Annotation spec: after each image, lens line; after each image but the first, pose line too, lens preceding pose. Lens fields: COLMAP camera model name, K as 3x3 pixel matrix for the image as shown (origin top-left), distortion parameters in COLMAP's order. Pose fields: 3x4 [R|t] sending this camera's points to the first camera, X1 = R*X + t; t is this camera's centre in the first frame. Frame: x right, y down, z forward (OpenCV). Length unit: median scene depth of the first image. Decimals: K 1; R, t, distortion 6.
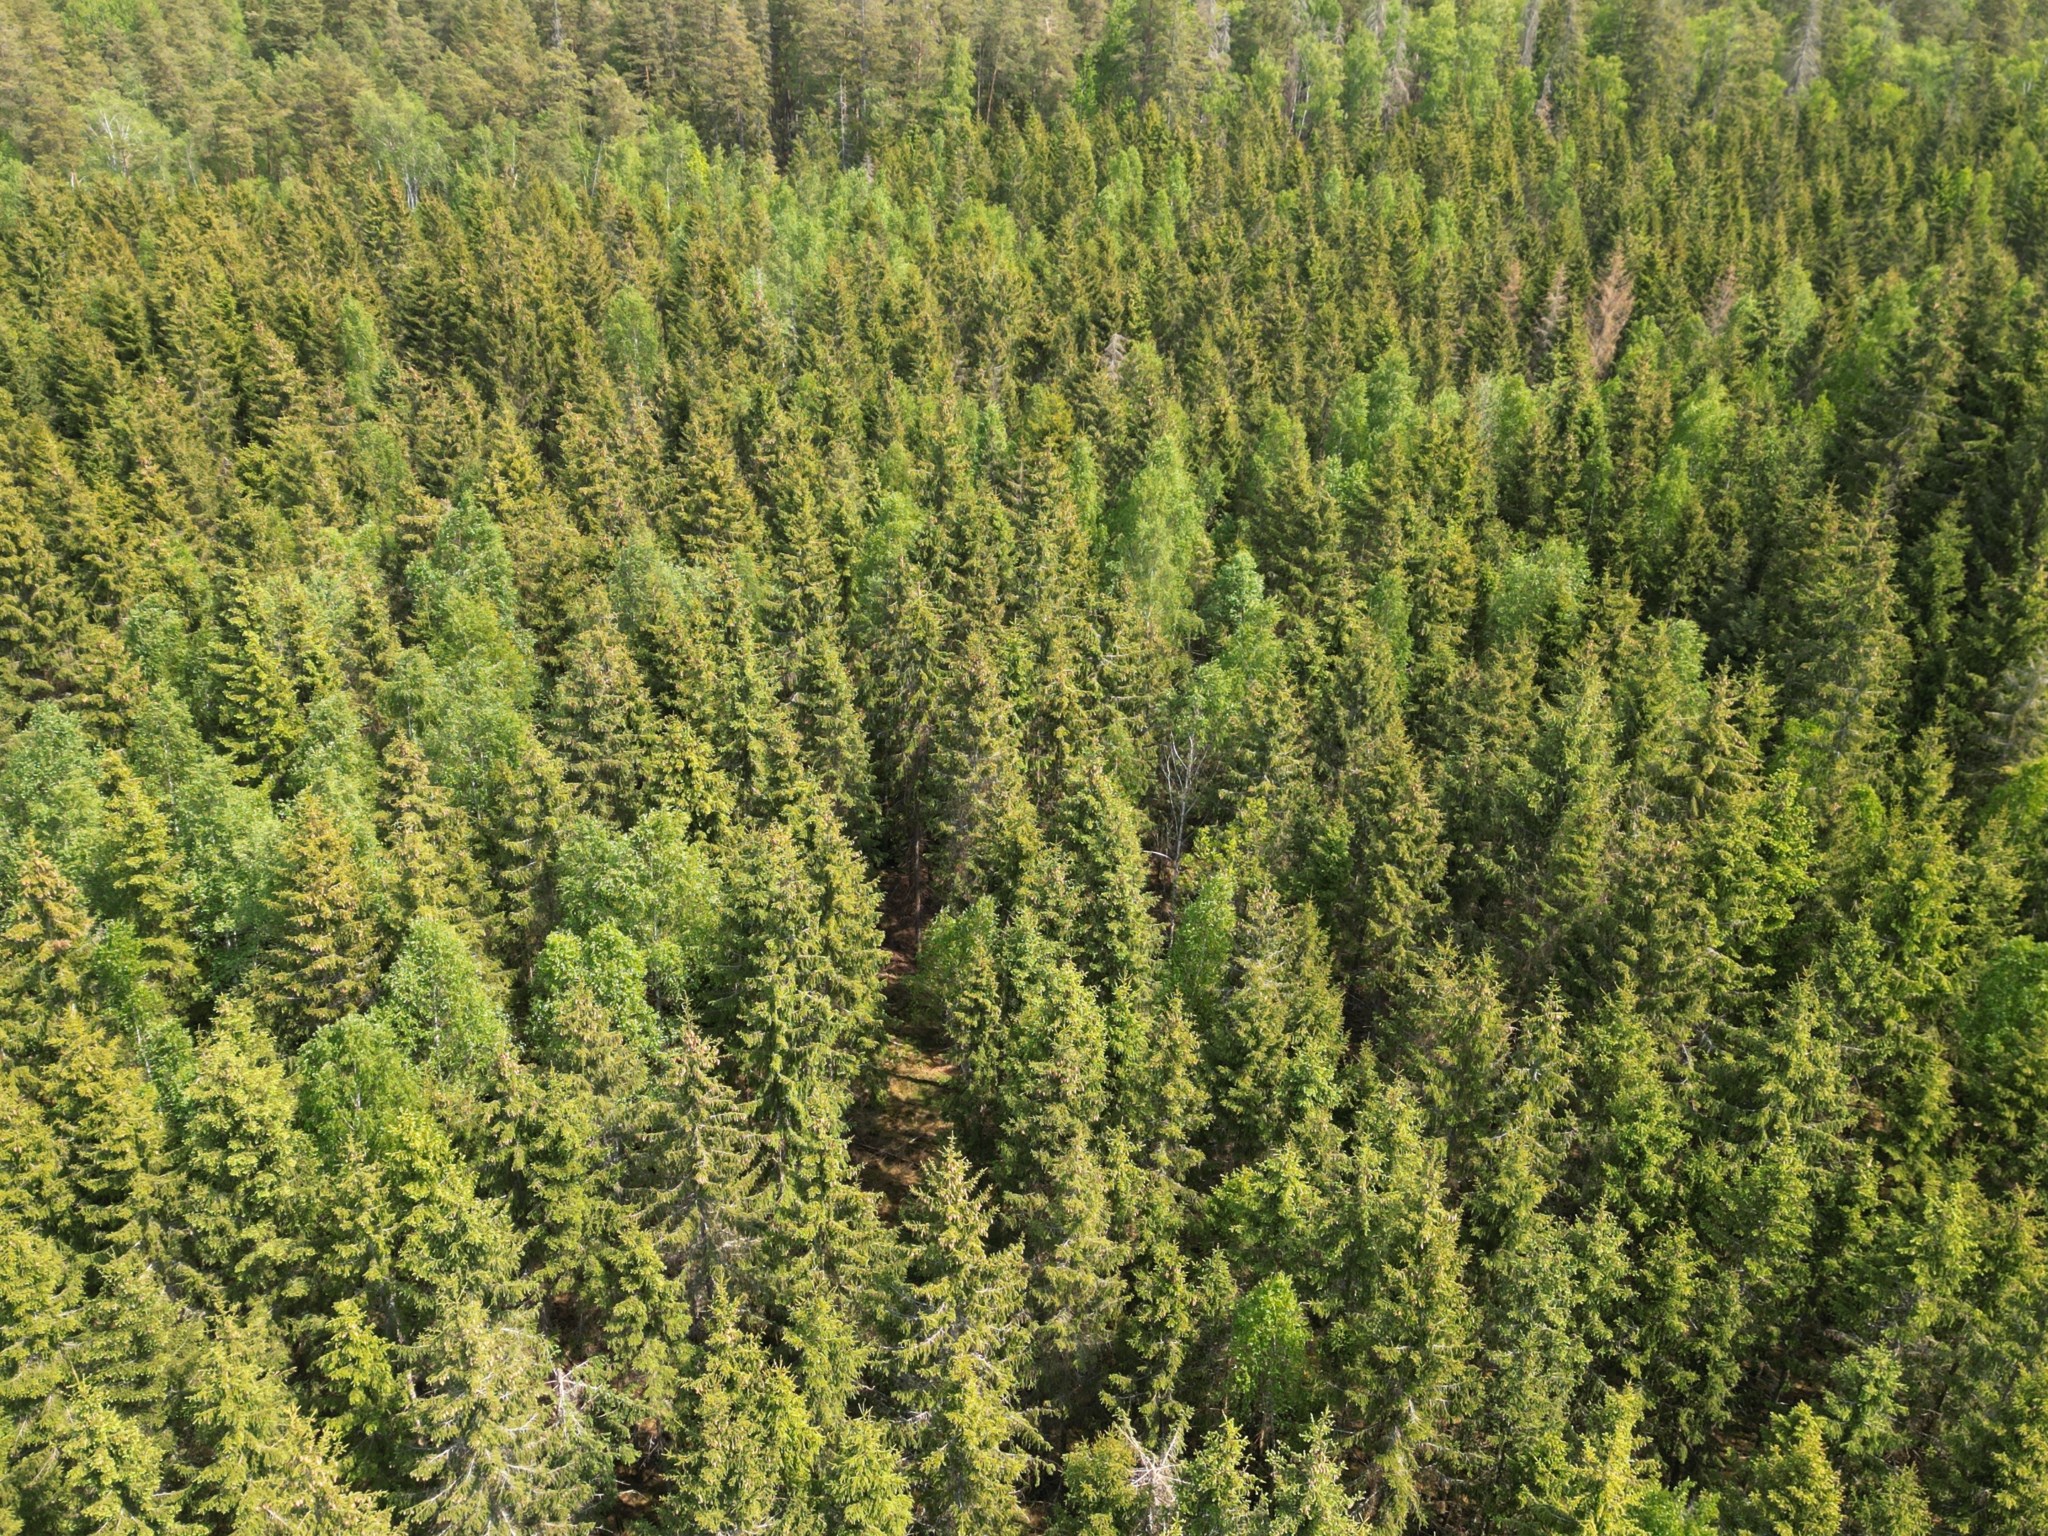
lens RADIAL K [[1732.1, 0, 1027.0], [0, 1732.1, 752.8], [0, 0, 1]] dist [0.068546, -0.072272]
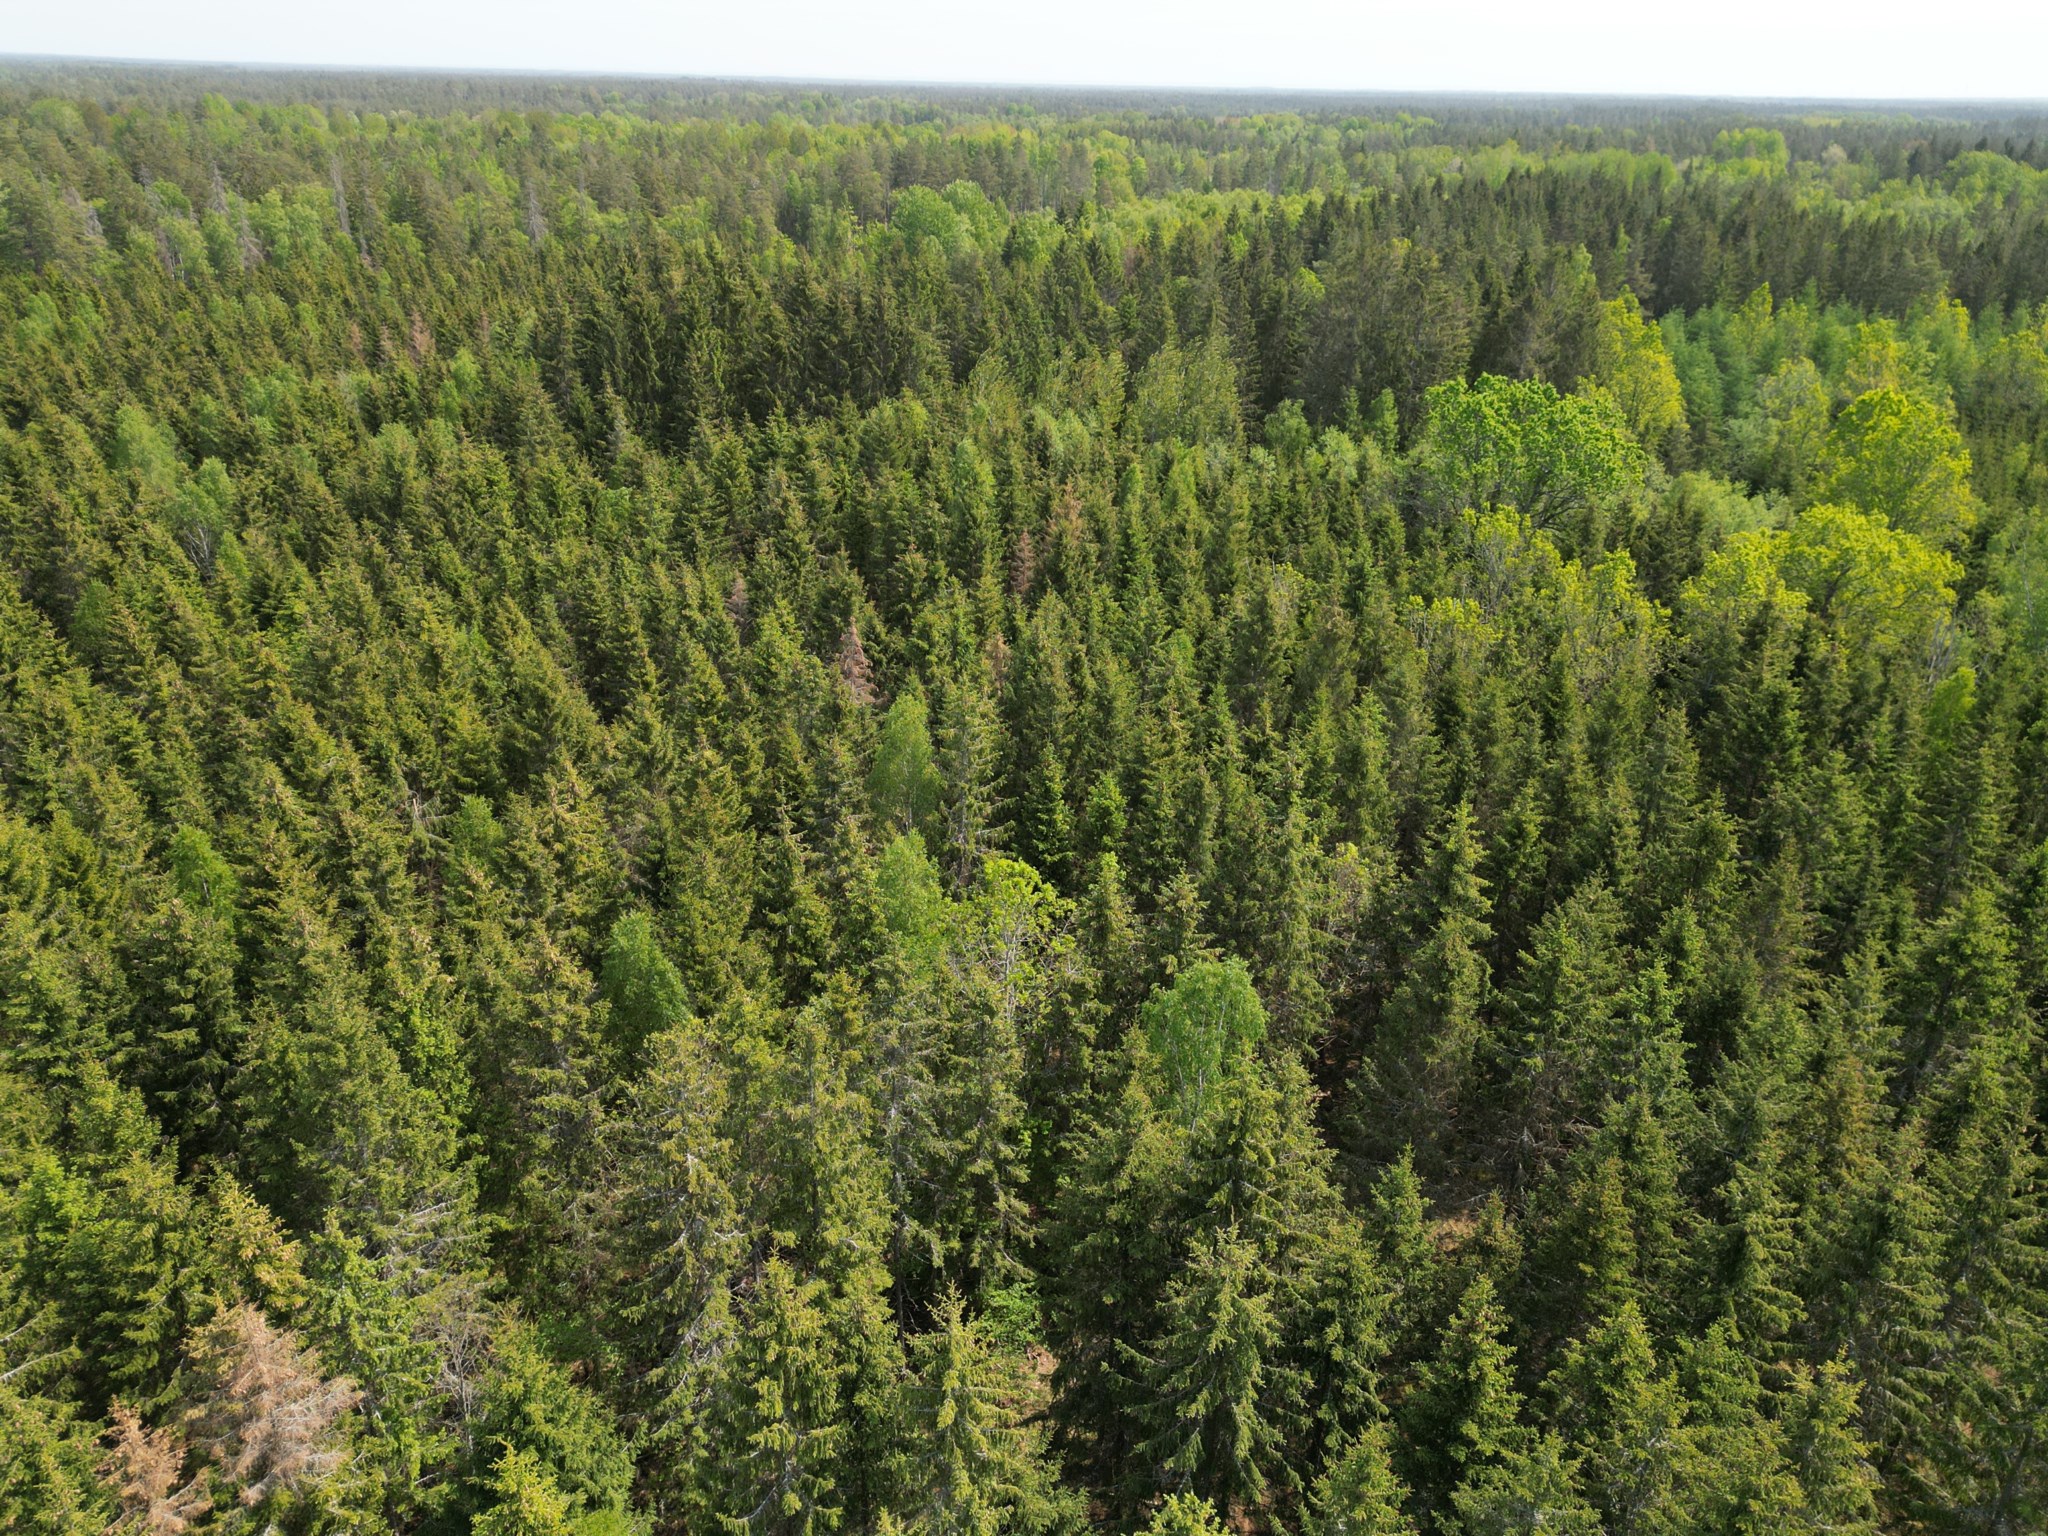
lens RADIAL K [[1439.5, 0, 1030.7], [0, 1439.5, 760.0], [0, 0, 1]] dist [0.068237, -0.054096]
pose [[0.793283, -0.256437, 0.552216, -0.046055], [0.286849, 0.957423, 0.032535, 0.152132], [-0.537048, 0.132593, 0.833066, -0.258378]]
